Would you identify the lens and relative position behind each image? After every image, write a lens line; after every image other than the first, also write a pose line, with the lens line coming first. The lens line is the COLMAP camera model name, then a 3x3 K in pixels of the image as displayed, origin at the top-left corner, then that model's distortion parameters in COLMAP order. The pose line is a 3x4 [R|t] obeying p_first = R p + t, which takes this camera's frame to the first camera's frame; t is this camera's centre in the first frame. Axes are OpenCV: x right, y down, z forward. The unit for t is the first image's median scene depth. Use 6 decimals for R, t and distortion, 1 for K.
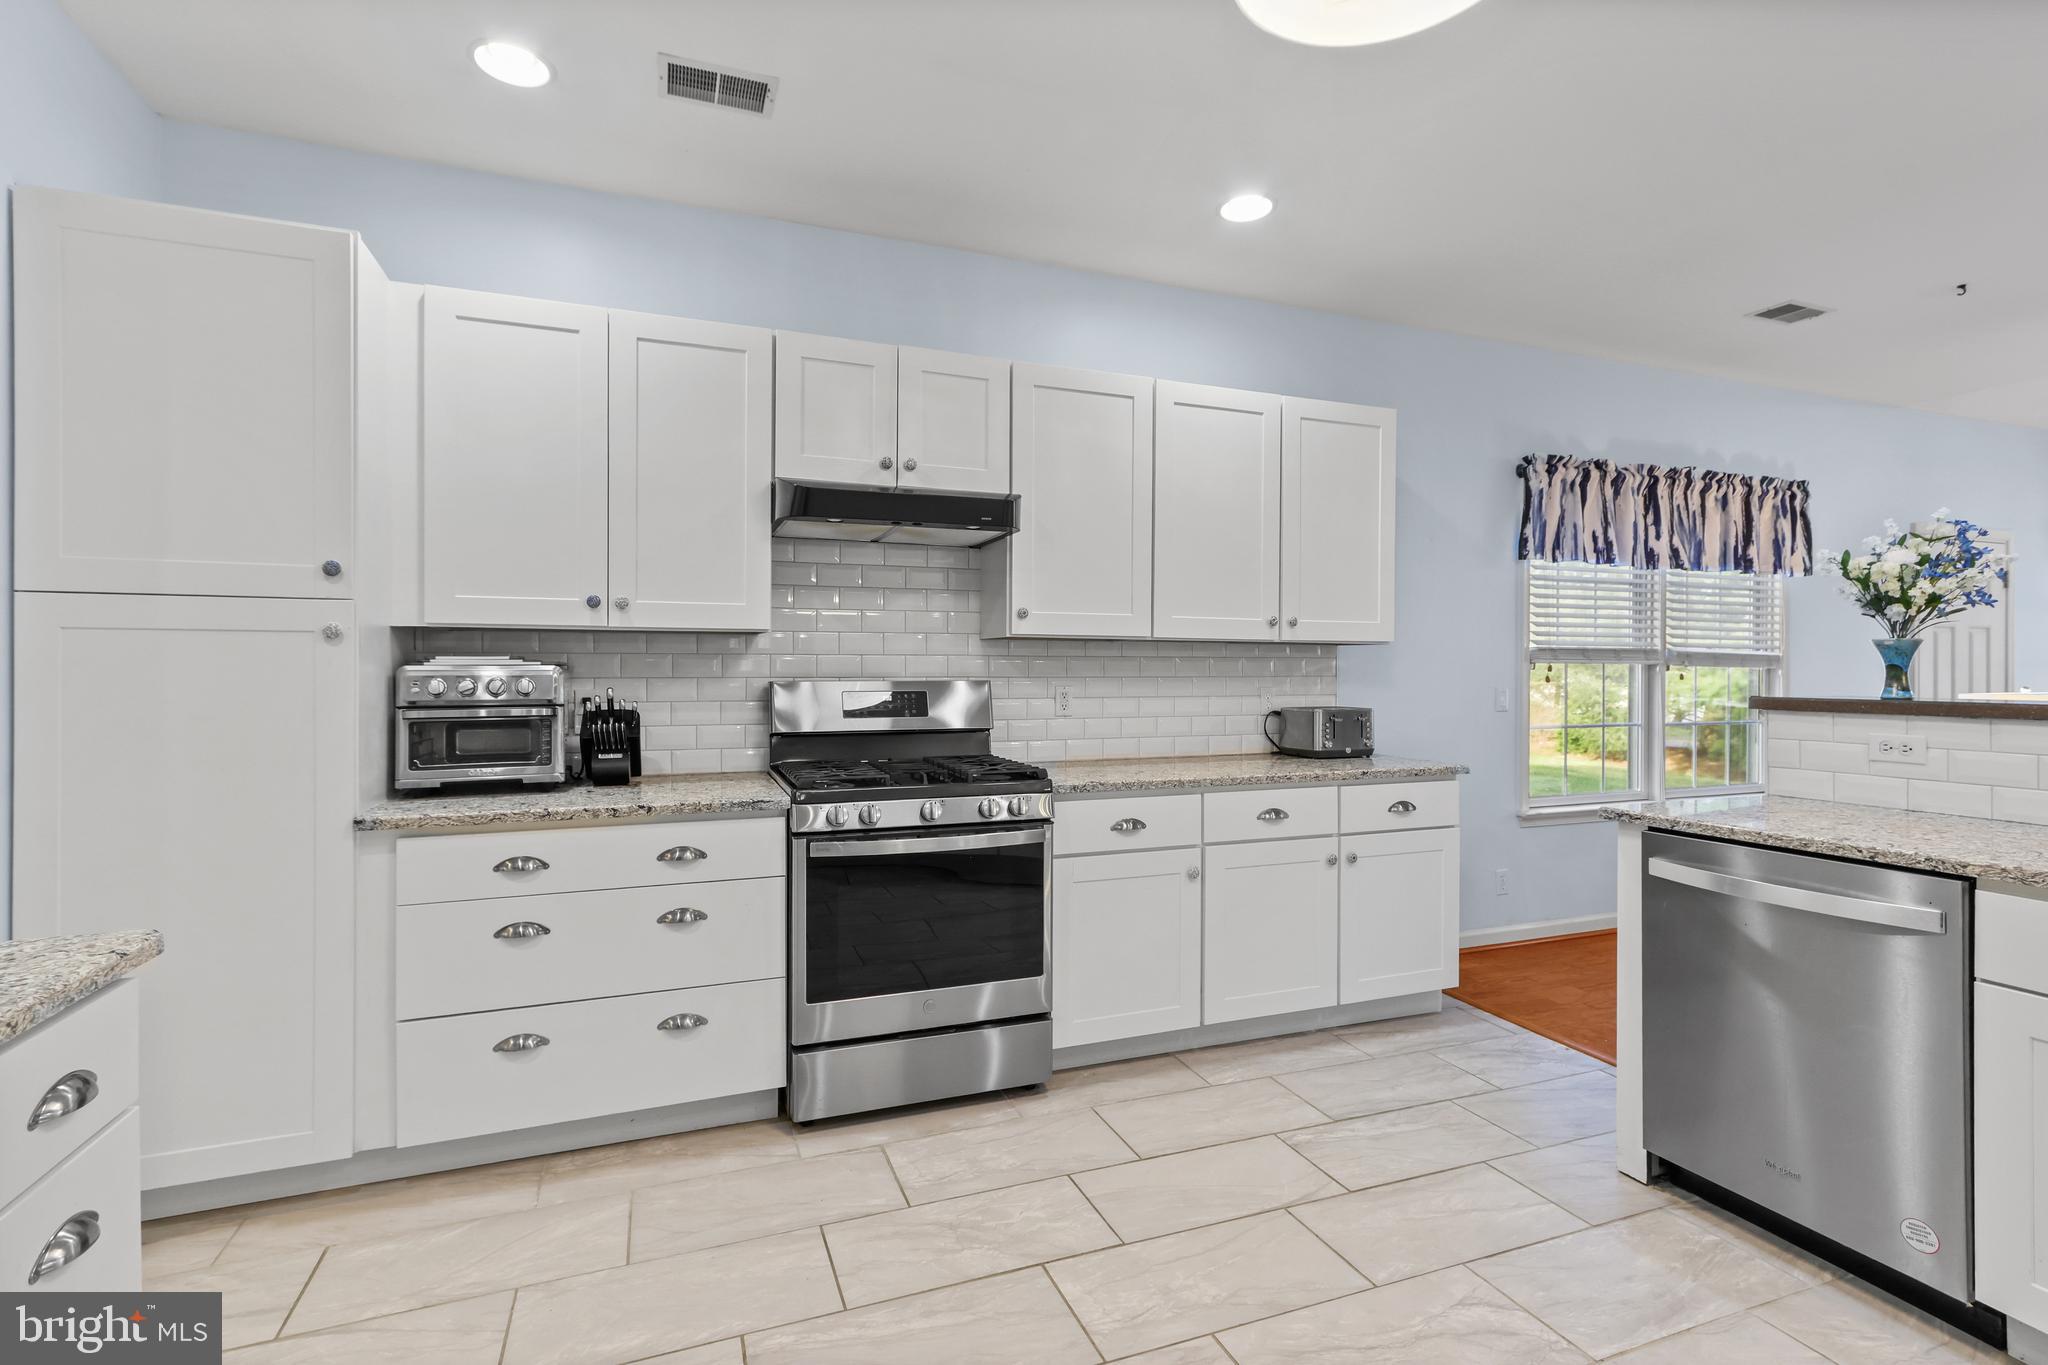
lens RADIAL K [[952.4, 0, 1013.0], [0, 952.4, 668.7], [0, 0, 1]] dist [0.011753, 0.000411]
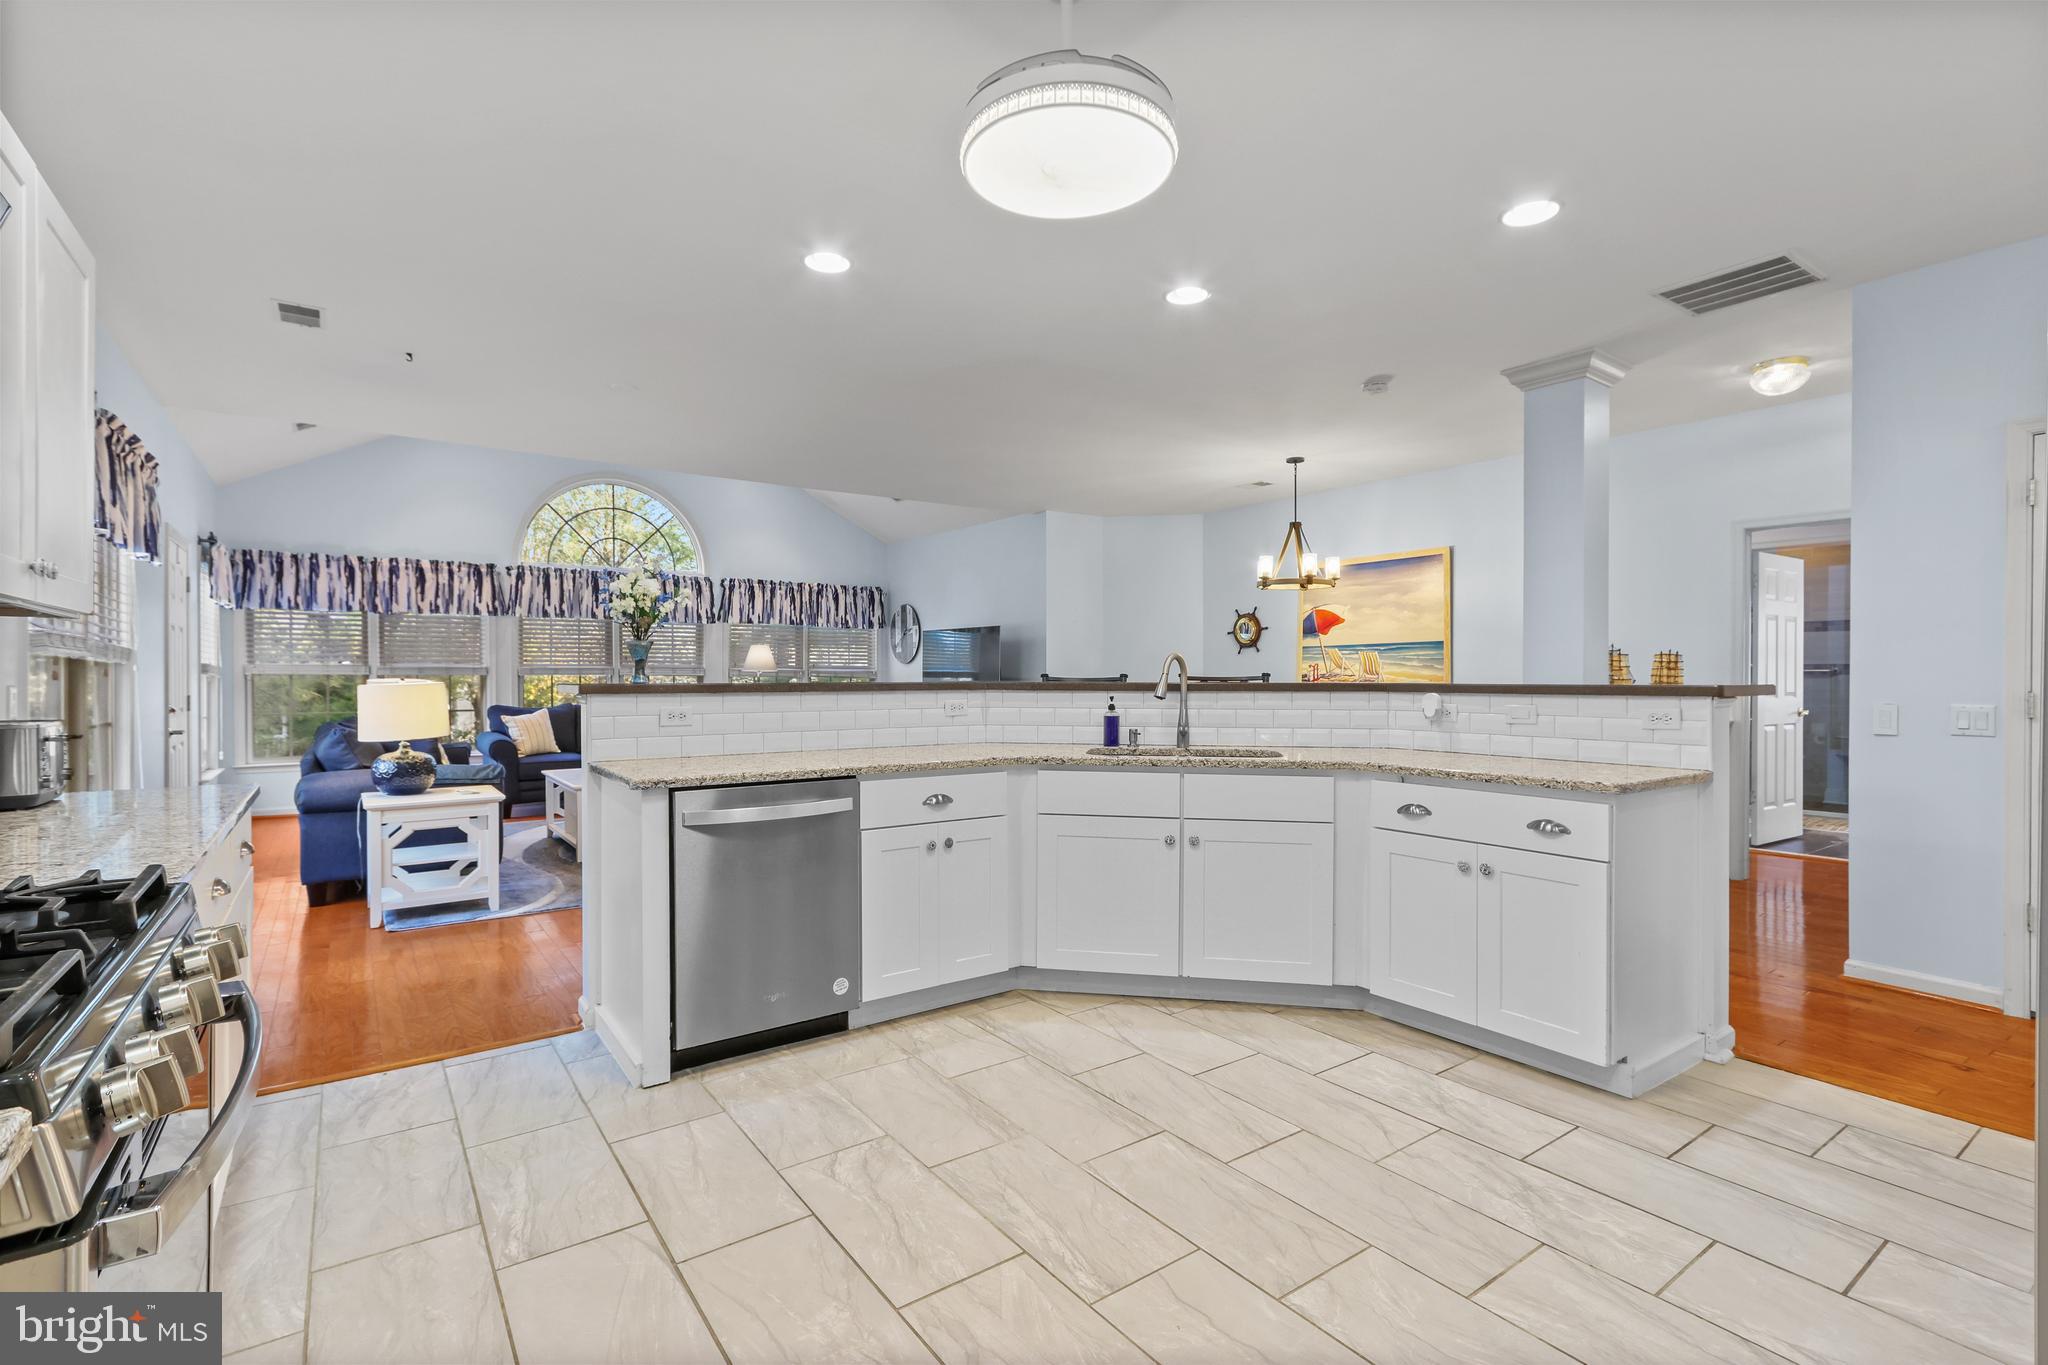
lens RADIAL K [[943.6, 0, 1013.7], [0, 943.6, 682.7], [0, 0, 1]] dist [0.008272, -0.000169]
pose [[-0.252878, -0.010892, 0.967437, -0.488320], [-0.000948, 0.999939, 0.011010, 0.012123], [-0.967498, 0.001867, -0.252873, 0.701917]]
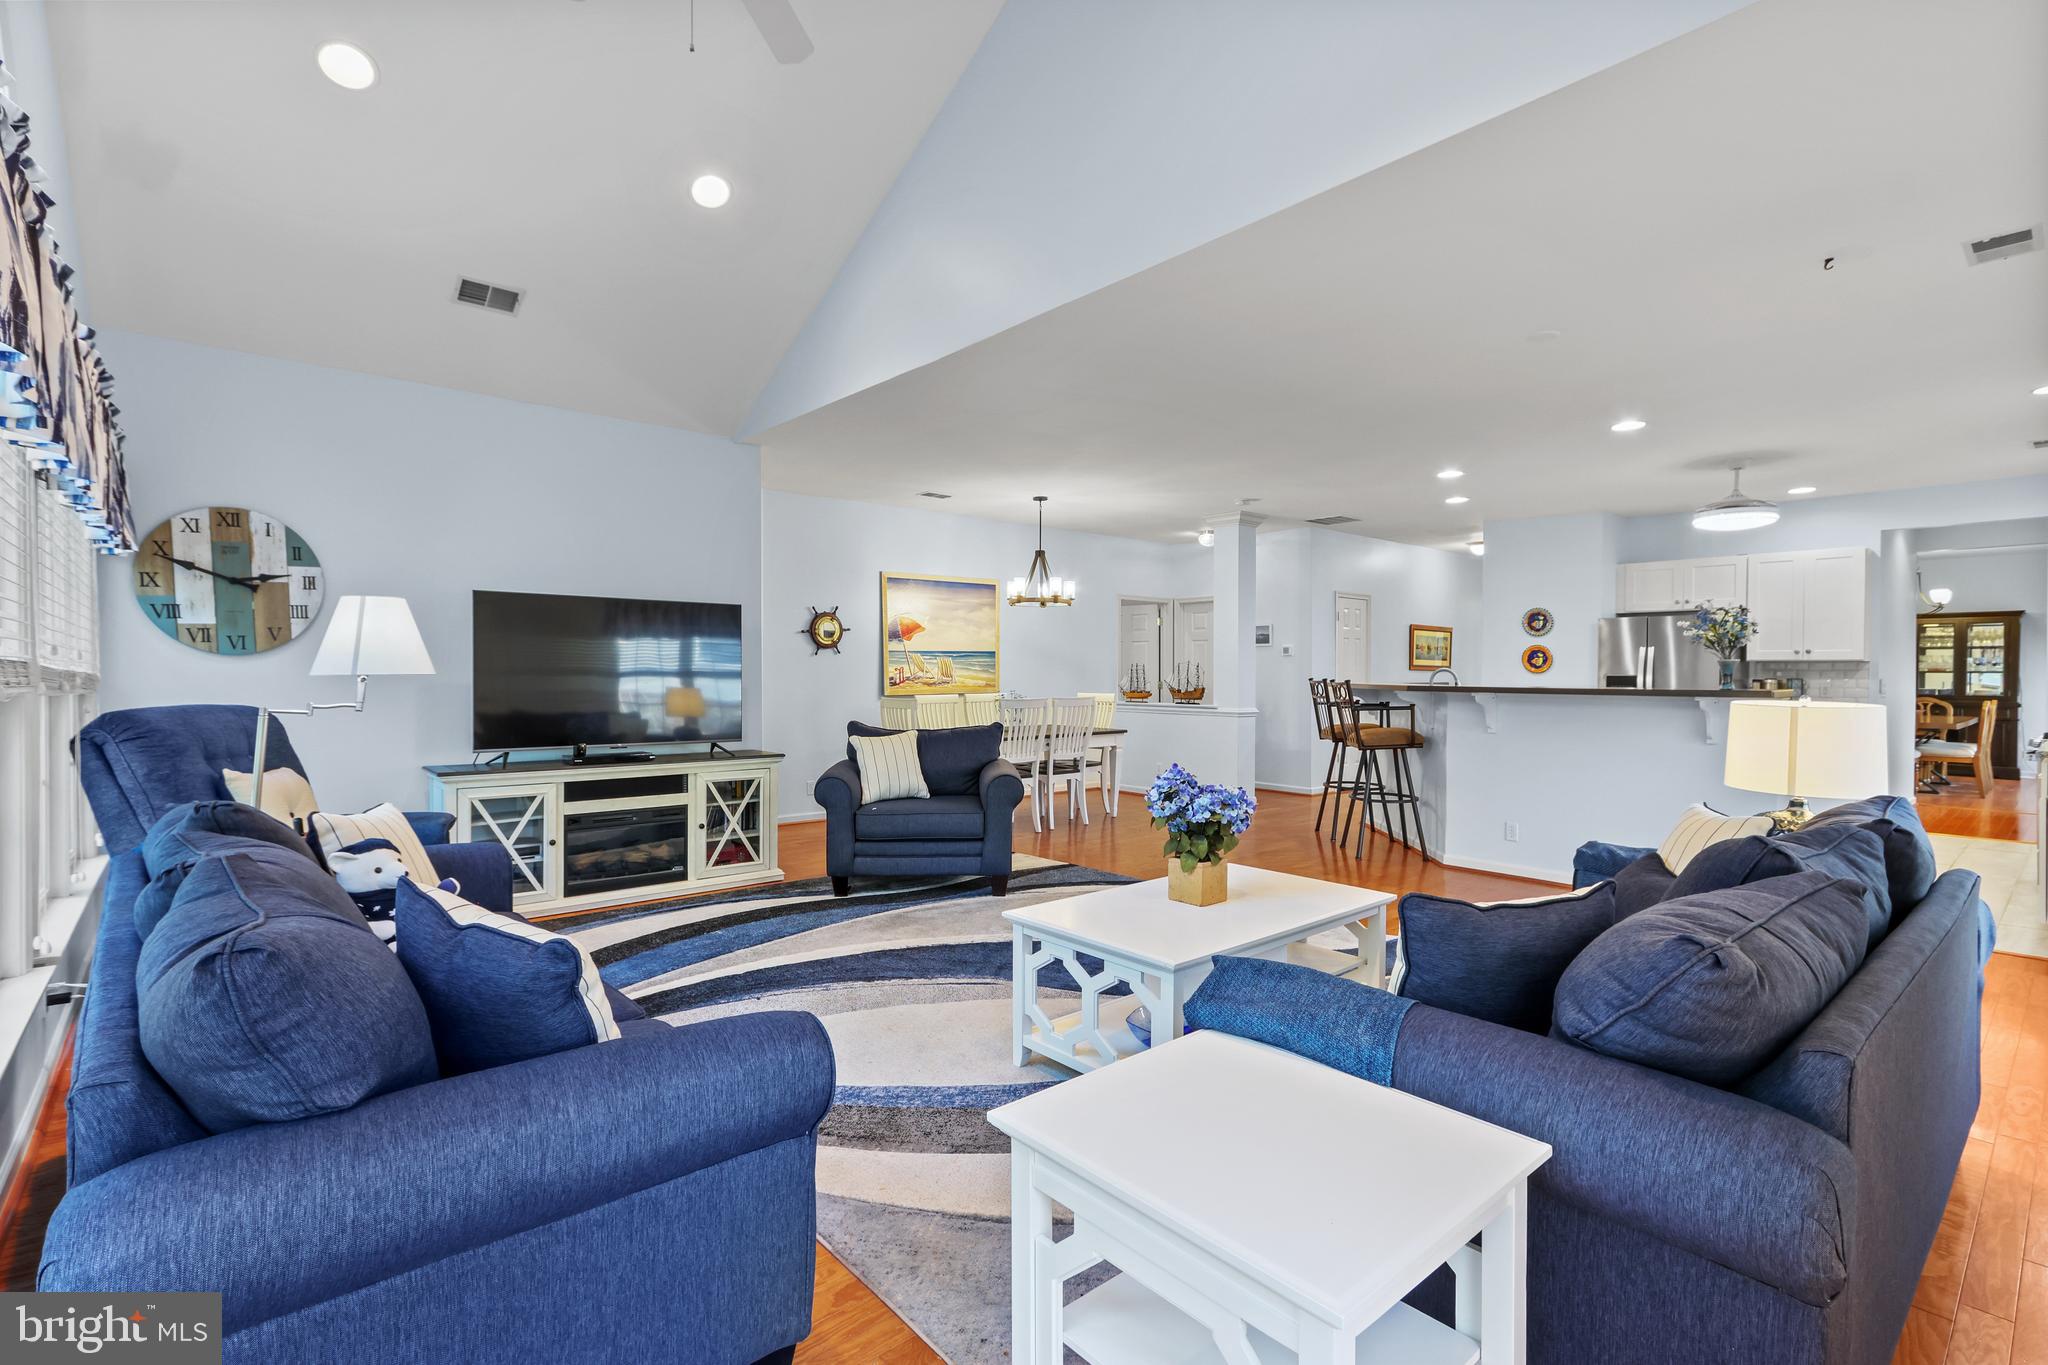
lens RADIAL K [[943.6, 0, 1013.7], [0, 943.6, 682.7], [0, 0, 1]] dist [0.008272, -0.000169]
pose [[-0.941207, -0.000406, -0.337831, 2.538001], [-0.004164, 0.999937, 0.010400, 0.003233], [0.337806, 0.011195, -0.941149, 2.007271]]
